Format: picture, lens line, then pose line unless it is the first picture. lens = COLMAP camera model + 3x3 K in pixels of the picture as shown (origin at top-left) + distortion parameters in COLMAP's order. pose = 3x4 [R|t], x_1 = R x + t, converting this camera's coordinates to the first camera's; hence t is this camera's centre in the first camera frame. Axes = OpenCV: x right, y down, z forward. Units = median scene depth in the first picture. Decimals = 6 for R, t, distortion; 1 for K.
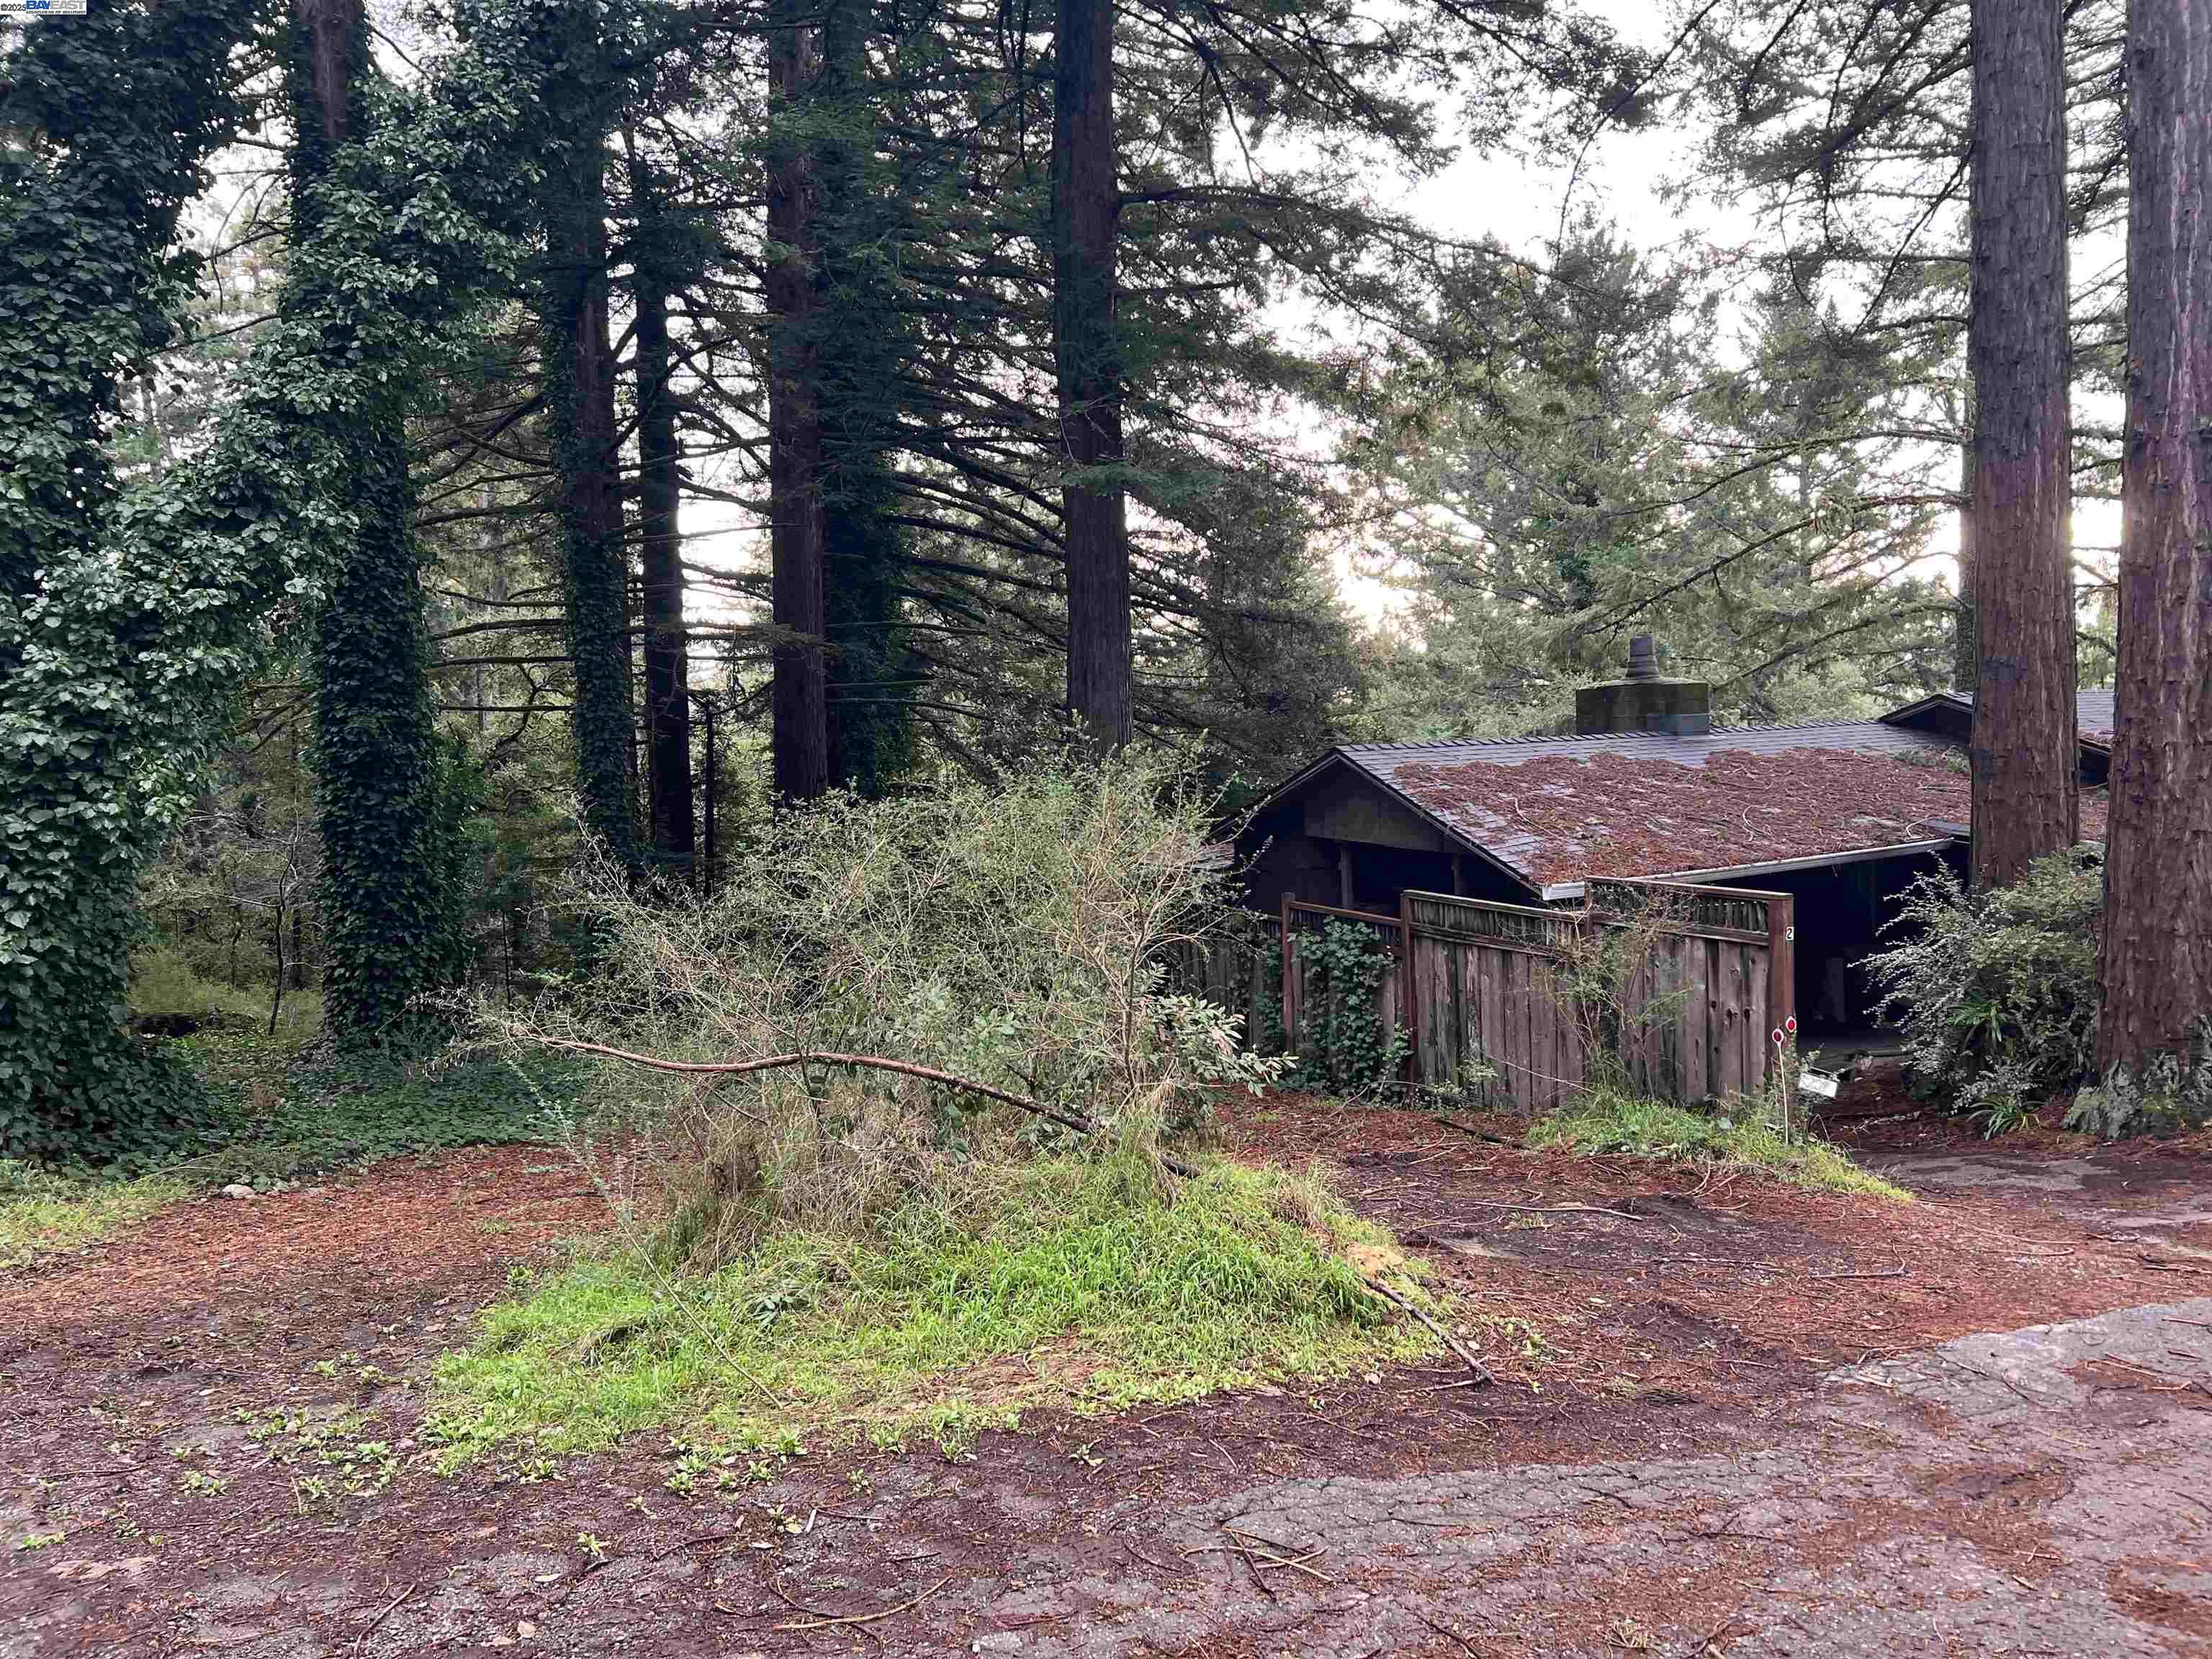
lens RADIAL K [[1655.1, 0, 1133.0], [0, 1655.1, 809.9], [0, 0, 1]] dist [0.056072, -0.065306]
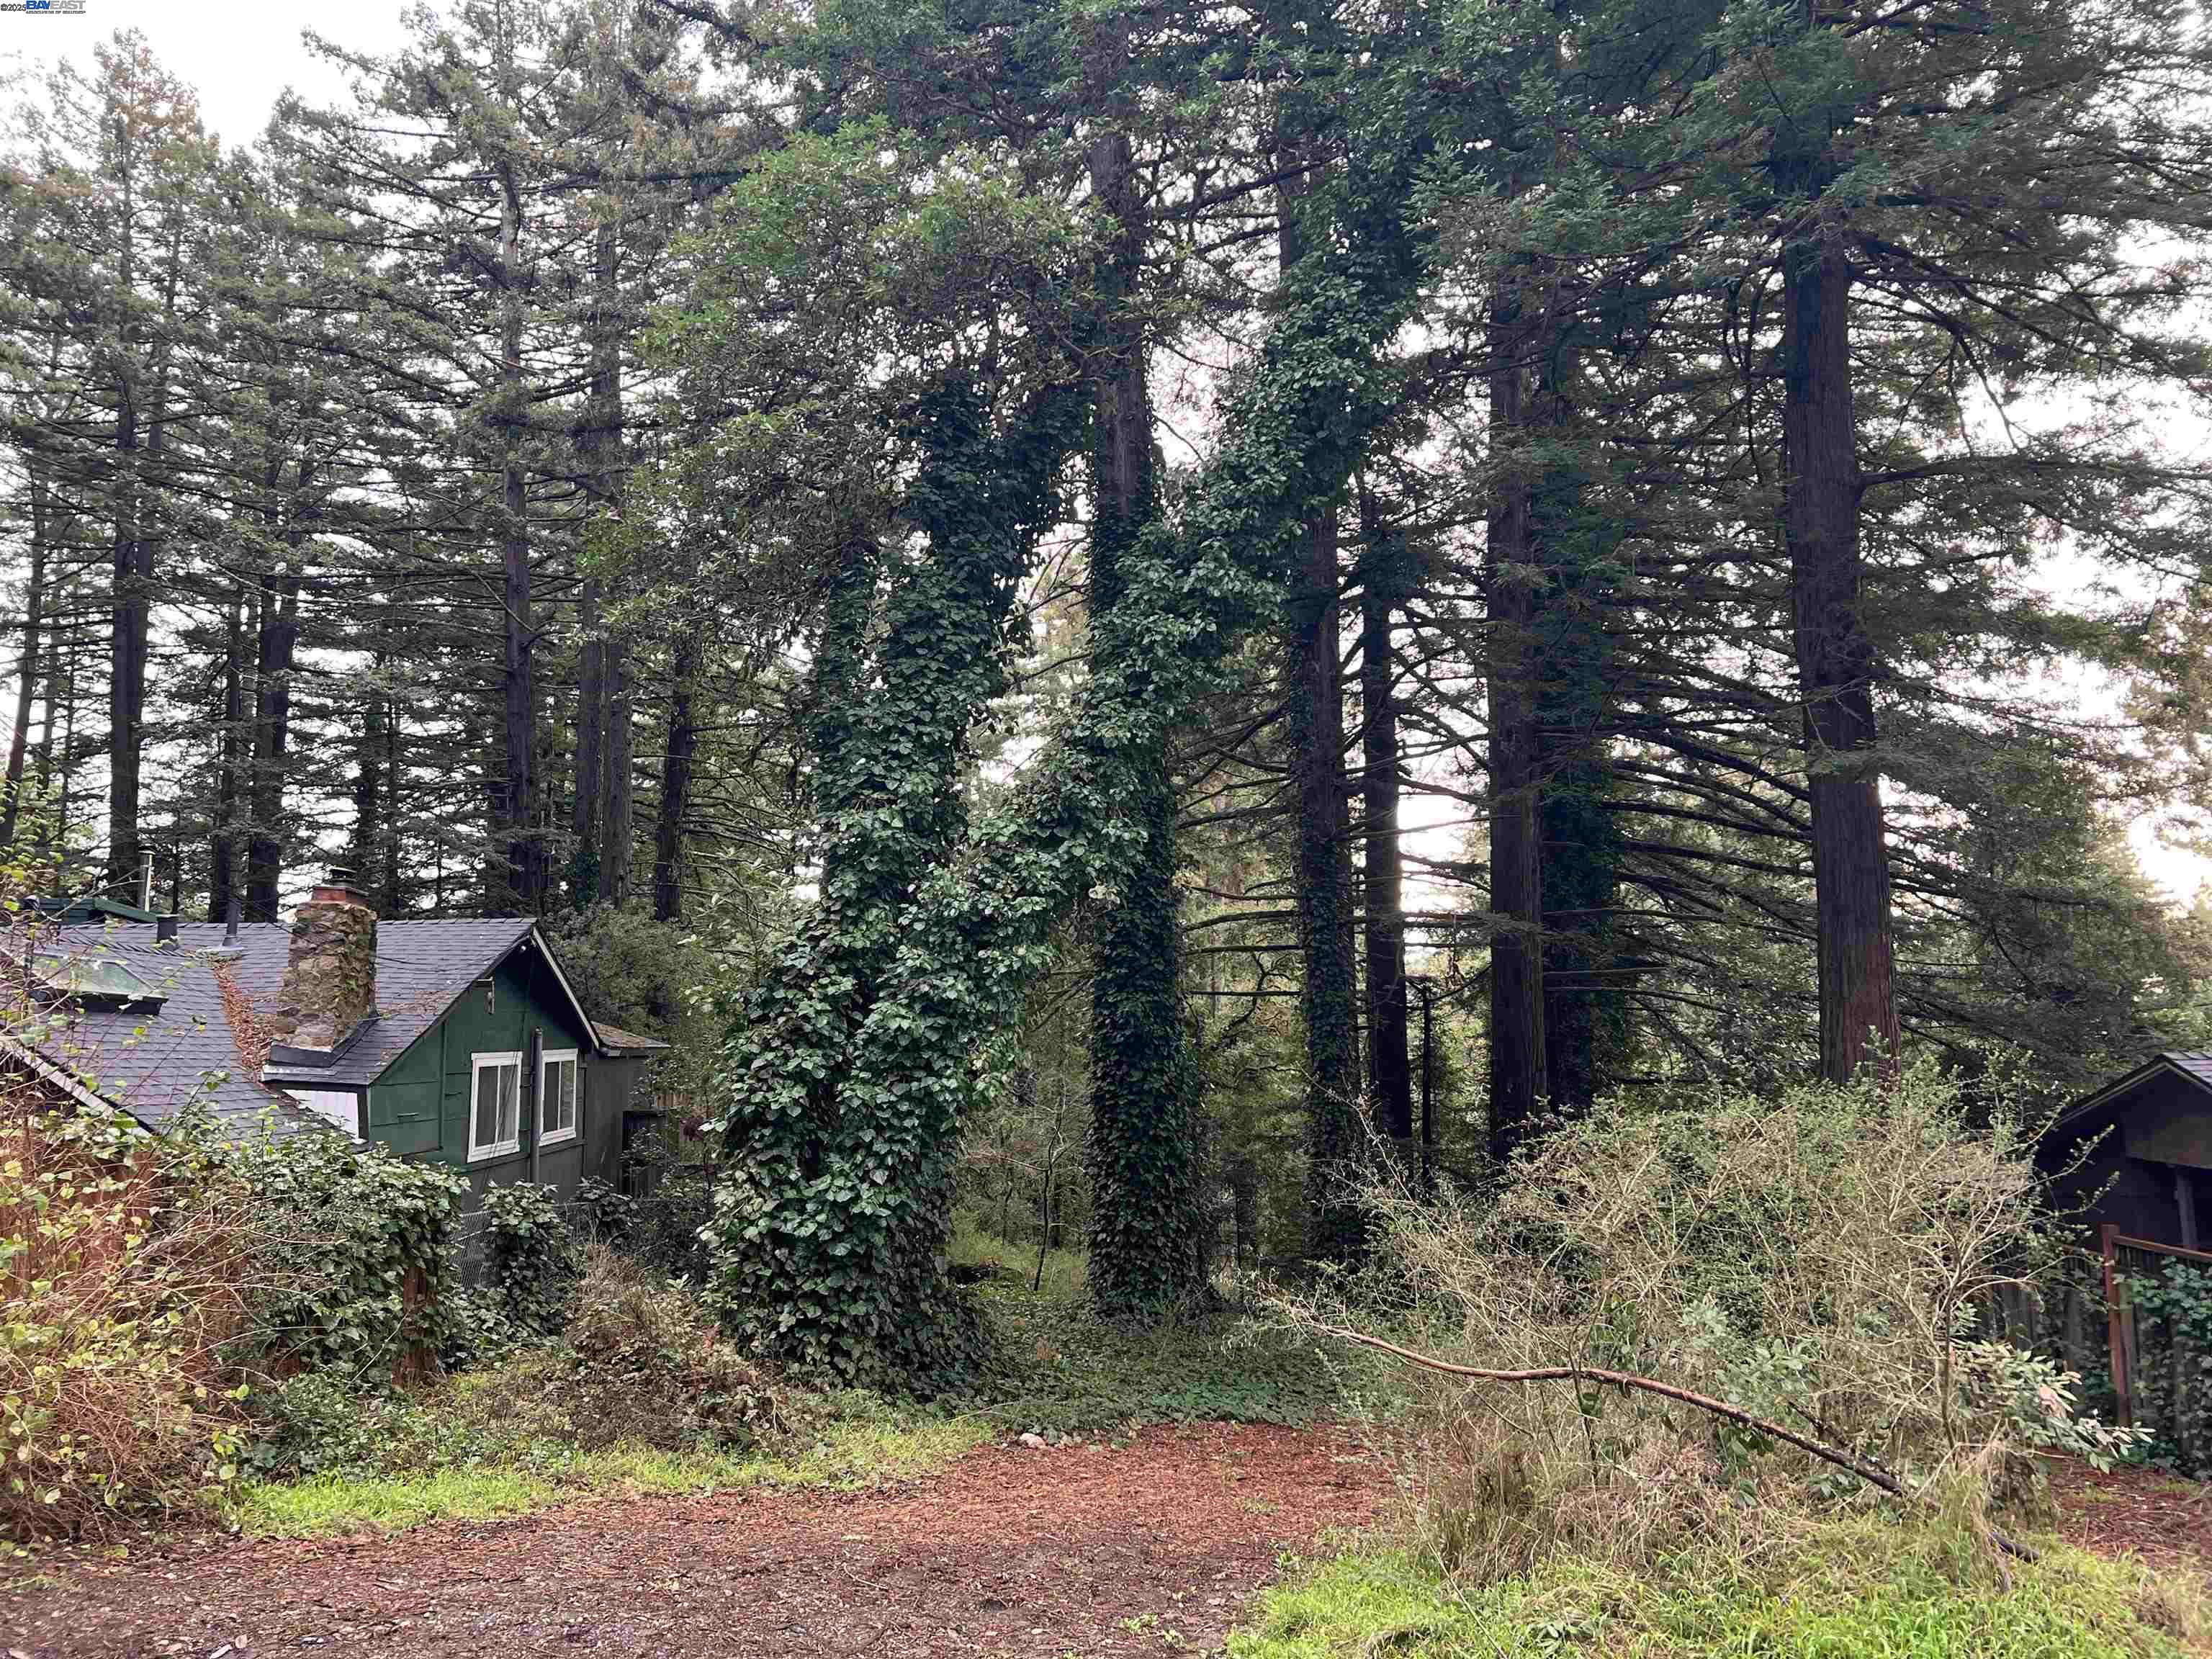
lens RADIAL K [[1655.1, 0, 1133.9], [0, 1655.1, 795.6], [0, 0, 1]] dist [0.056072, -0.065306]
pose [[0.914443, -0.039489, -0.402783, -0.013077], [-0.032456, 0.984868, -0.170242, -0.006002], [0.403410, 0.168749, 0.899324, -0.032590]]
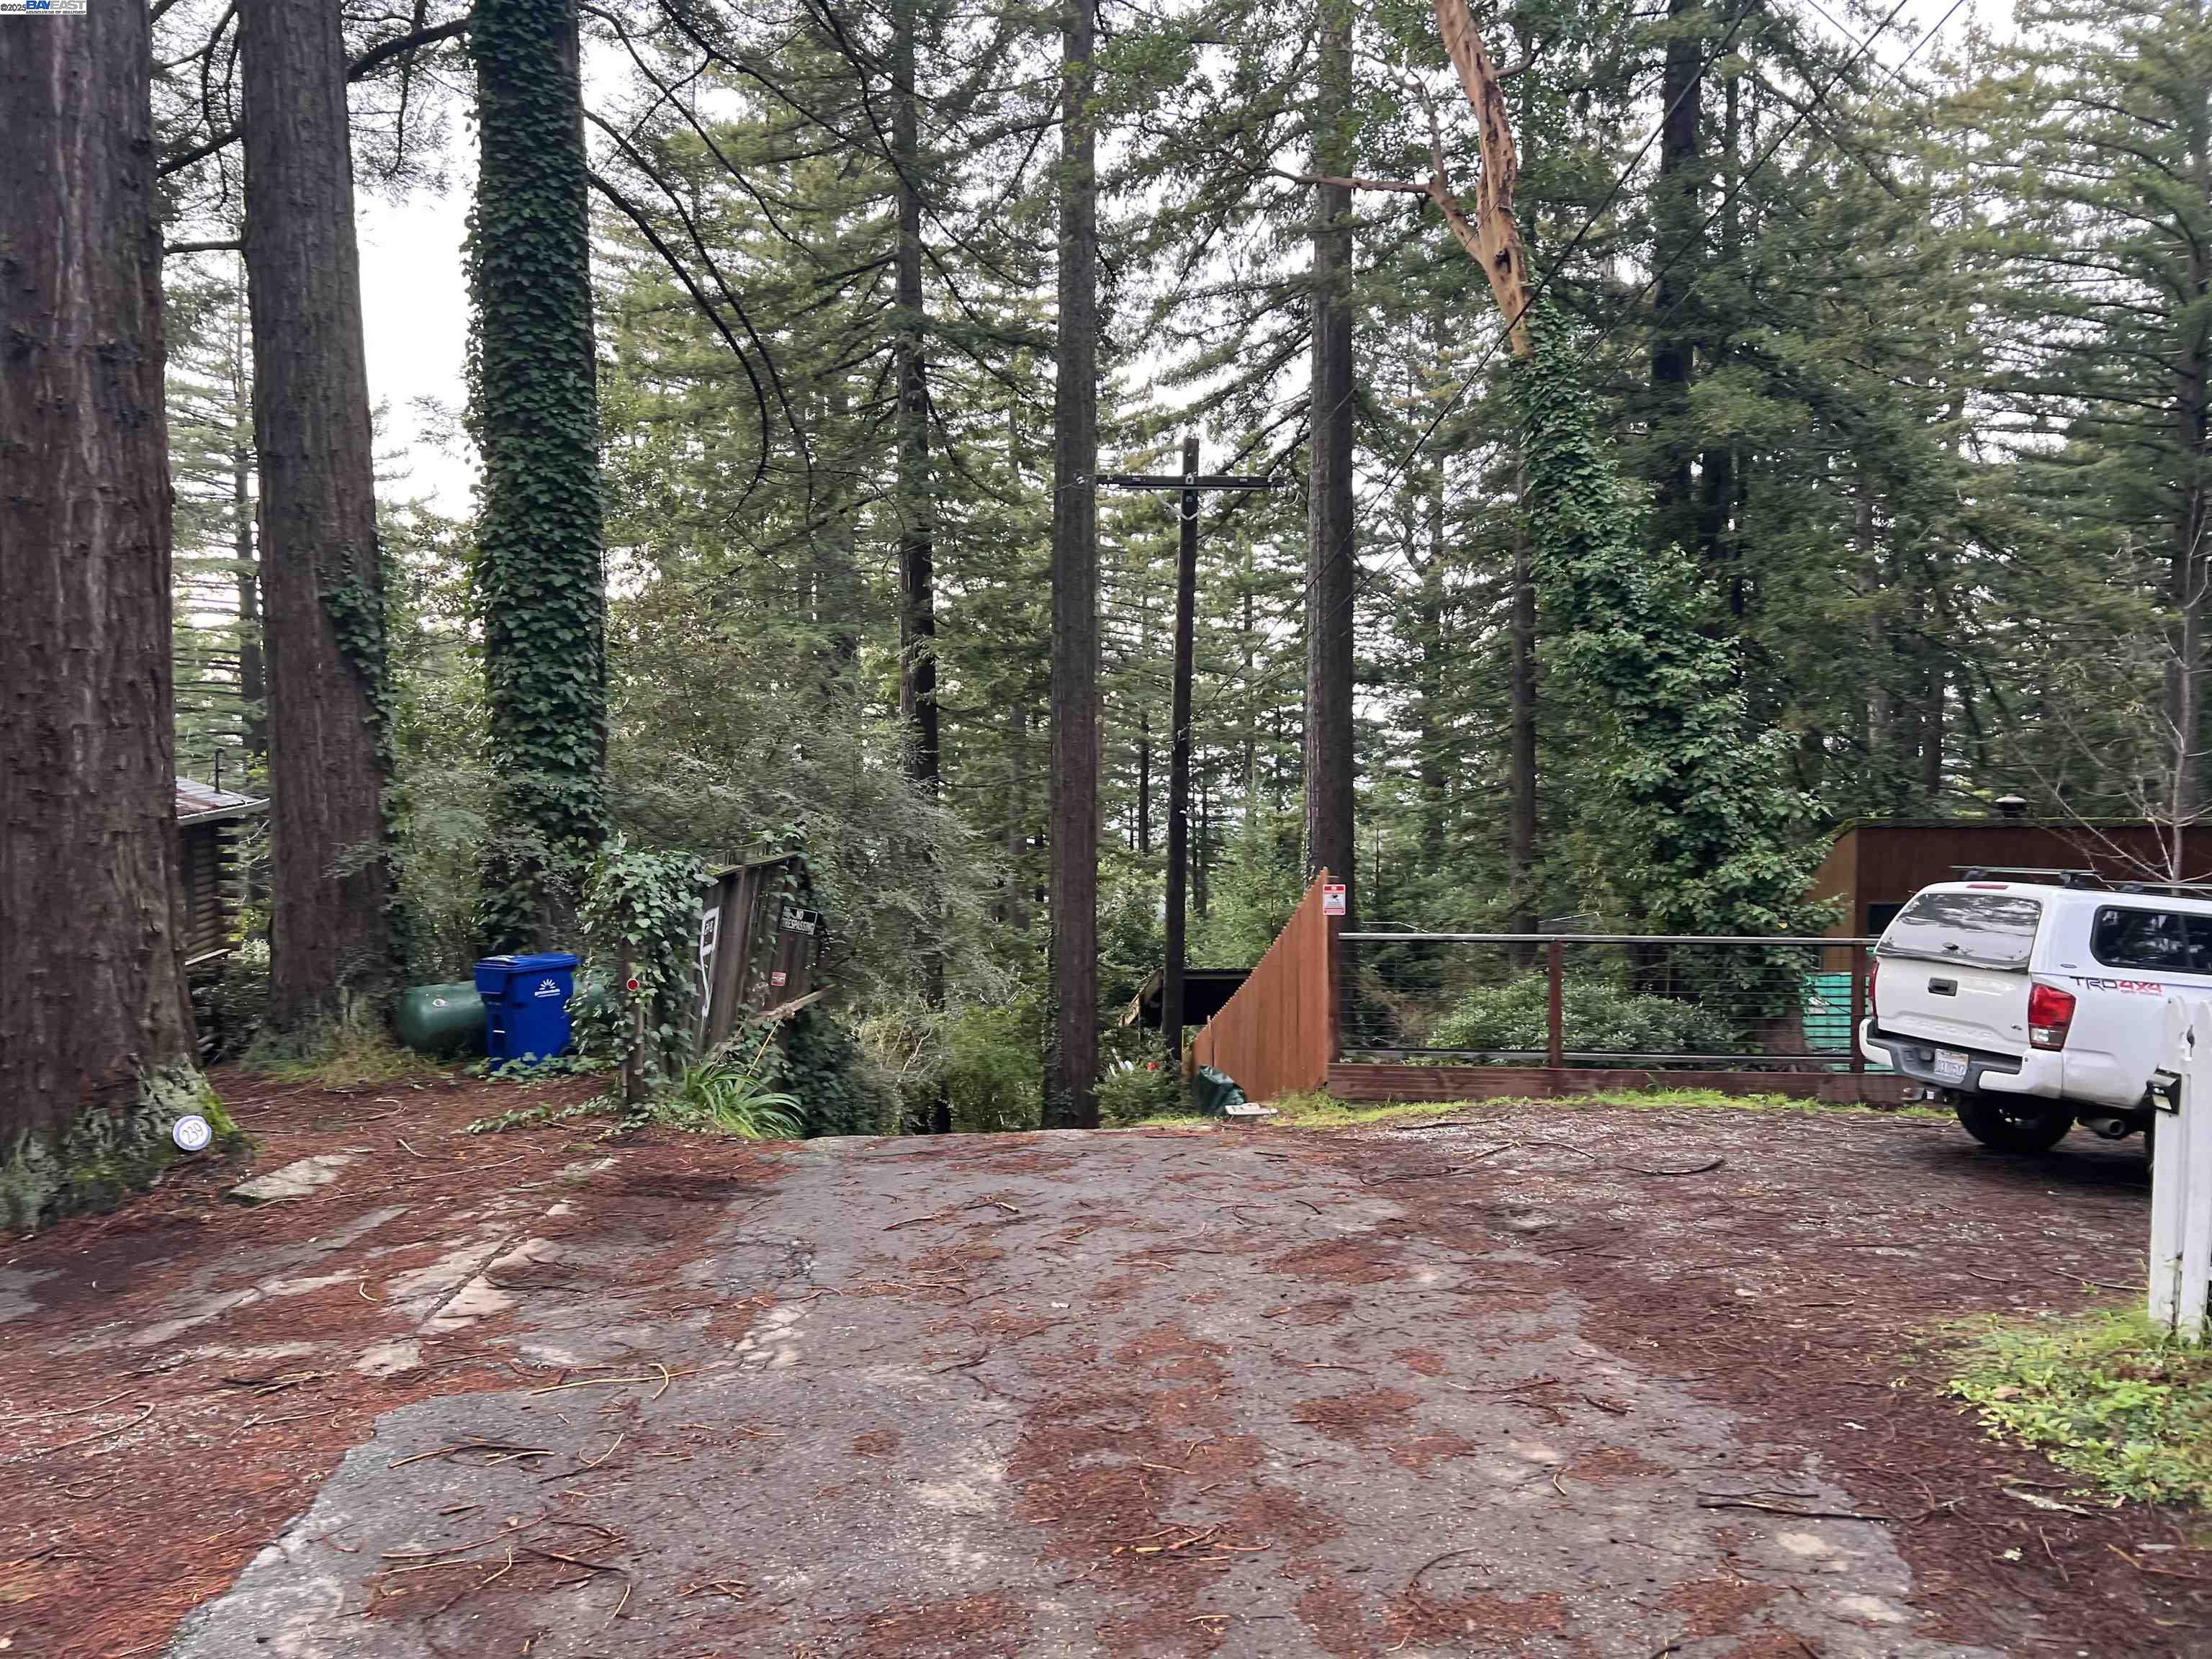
lens RADIAL K [[1655.1, 0, 1098.4], [0, 1655.1, 812.9], [0, 0, 1]] dist [0.056072, -0.065306]
pose [[0.342090, -0.020403, 0.939446, 0.022021], [0.037727, 0.999256, 0.007964, 0.013326], [-0.938909, 0.032718, 0.342605, 0.233380]]
